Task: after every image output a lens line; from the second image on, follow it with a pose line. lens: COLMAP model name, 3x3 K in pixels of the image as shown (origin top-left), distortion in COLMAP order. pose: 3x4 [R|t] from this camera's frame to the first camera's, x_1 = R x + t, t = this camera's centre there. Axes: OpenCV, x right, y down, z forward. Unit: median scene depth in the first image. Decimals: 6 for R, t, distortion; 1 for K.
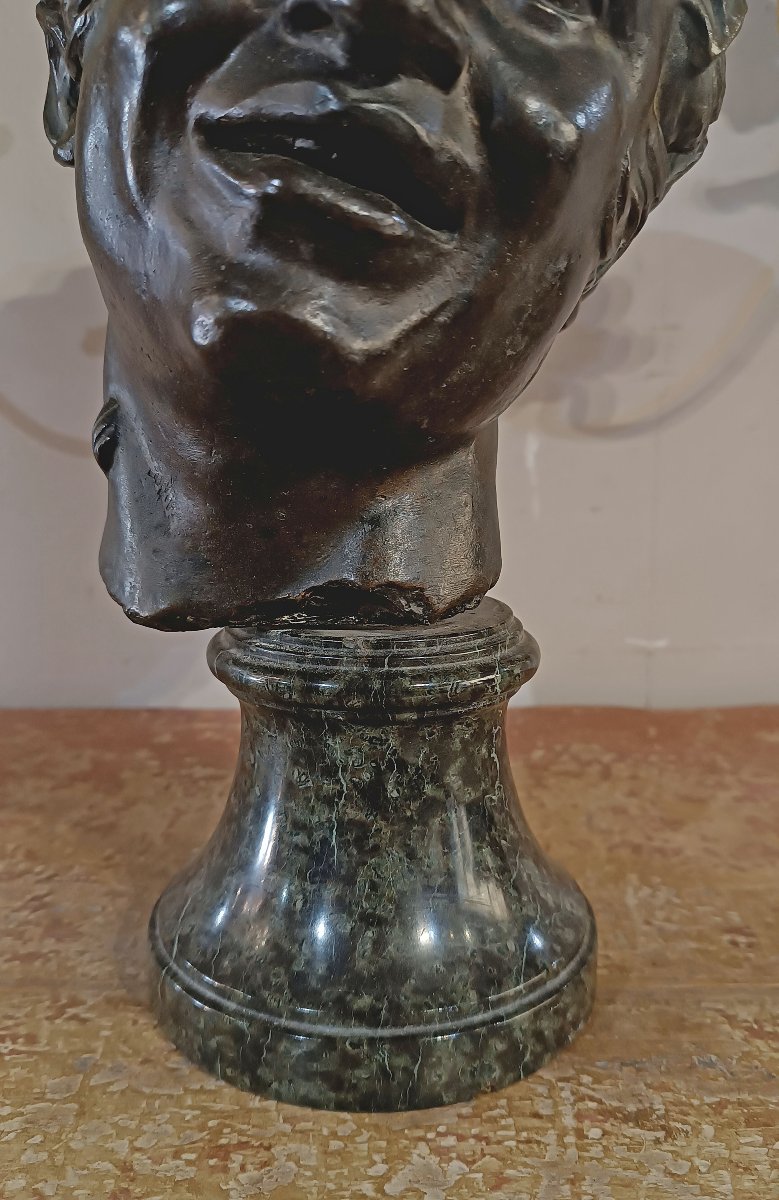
lens RADIAL K [[952.7, 0, 390.1], [0, 952.7, 577.4], [0, 0, 1]] dist [-0.006738, -0.012462]
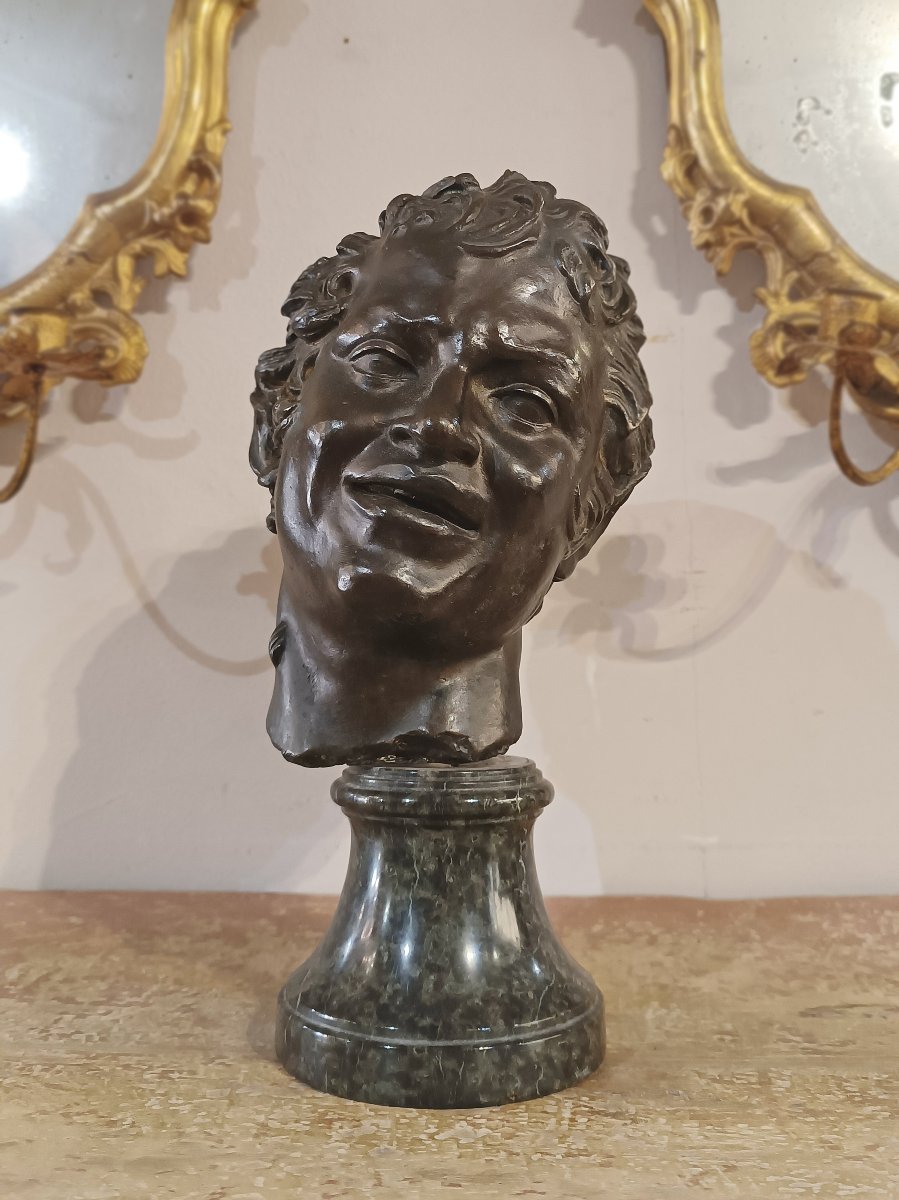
lens RADIAL K [[996.6, 0, 459.9], [0, 996.6, 507.9], [0, 0, 1]] dist [0.002607, -0.011106]
pose [[0.998915, -0.005411, -0.046249, 0.083024], [-0.009155, 0.951013, -0.309014, 0.135060], [0.045656, 0.309102, 0.949932, -0.594431]]
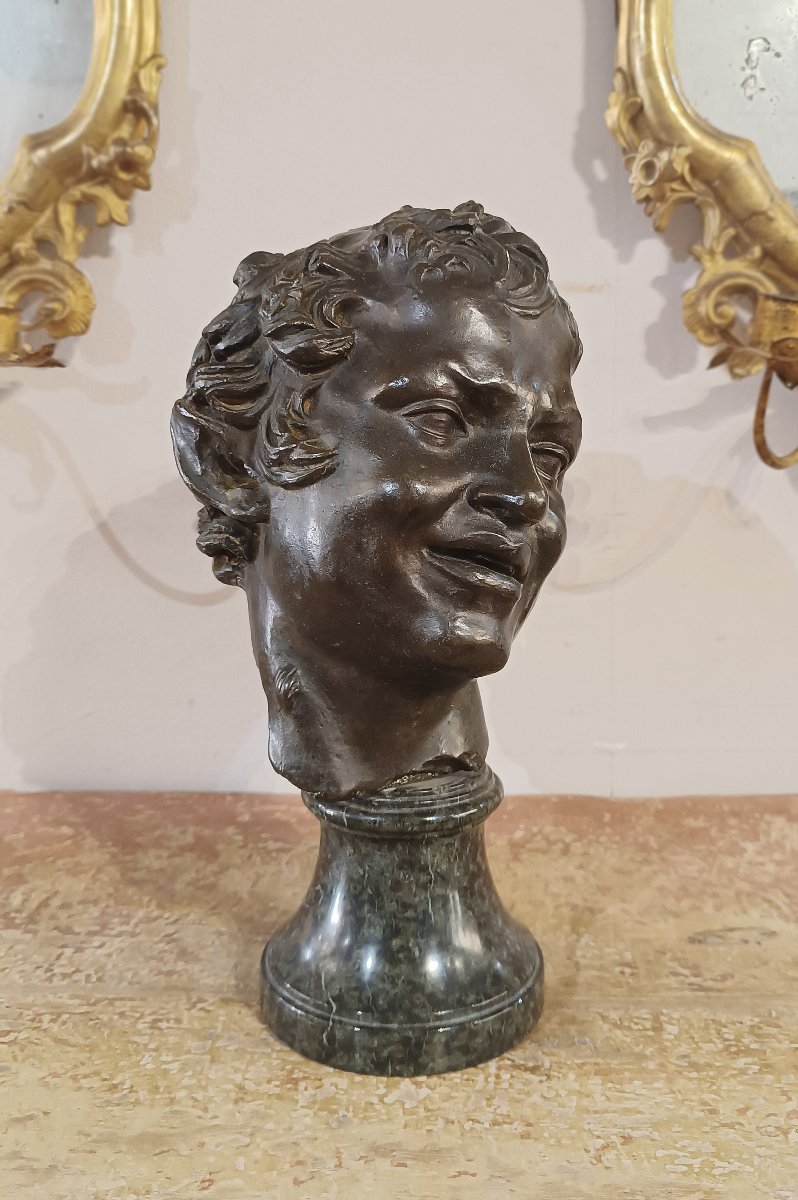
lens RADIAL K [[913.8, 0, 414.4], [0, 913.8, 542.1], [0, 0, 1]] dist [-0.000718, -0.004475]
pose [[0.999643, 0.005900, -0.026077, 0.067831], [-0.008414, 0.995213, -0.097371, -0.183469], [0.025378, 0.097556, 0.994906, -0.620388]]
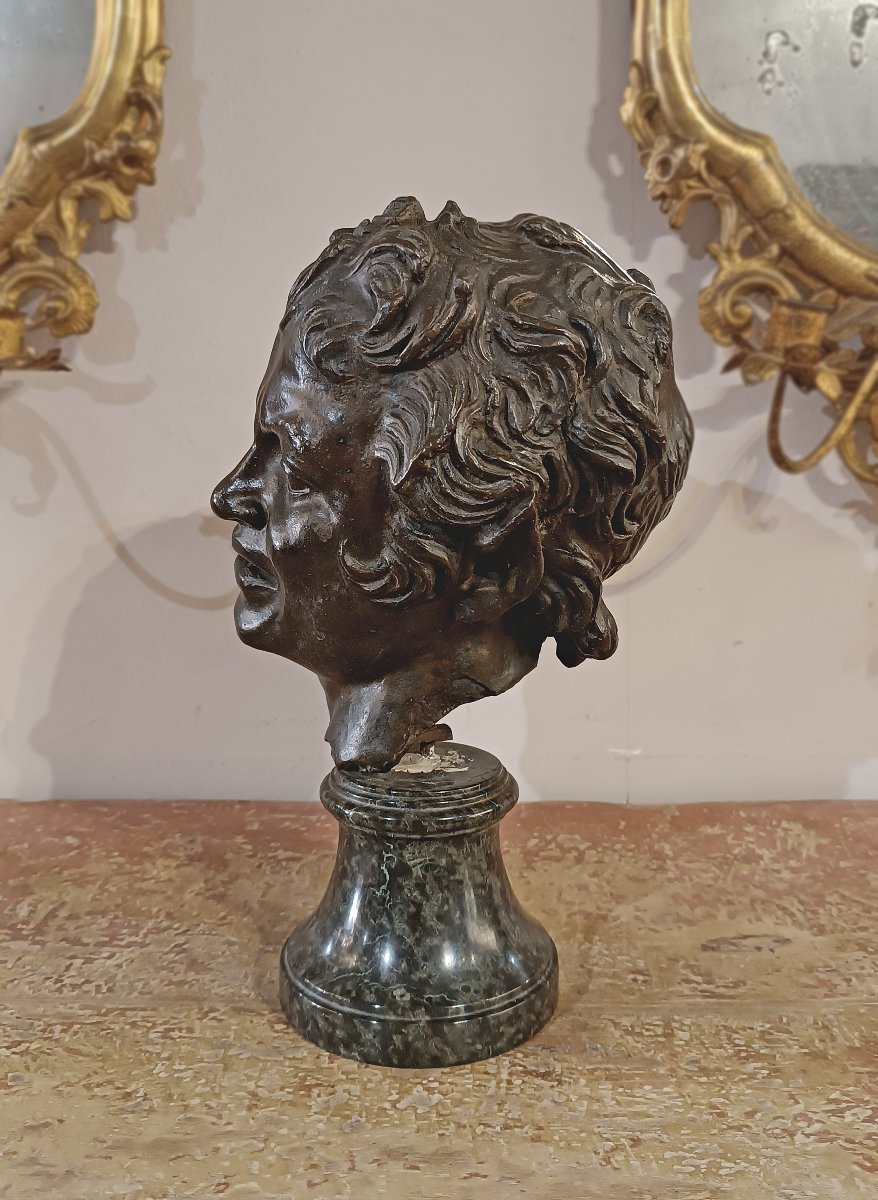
lens RADIAL K [[957.6, 0, 436.3], [0, 957.6, 546.4], [0, 0, 1]] dist [0.004593, -0.006296]
pose [[0.999863, 0.004825, -0.015820, 0.070255], [-0.006199, 0.996102, -0.087992, -0.198428], [0.015333, 0.088078, 0.995996, -0.691261]]
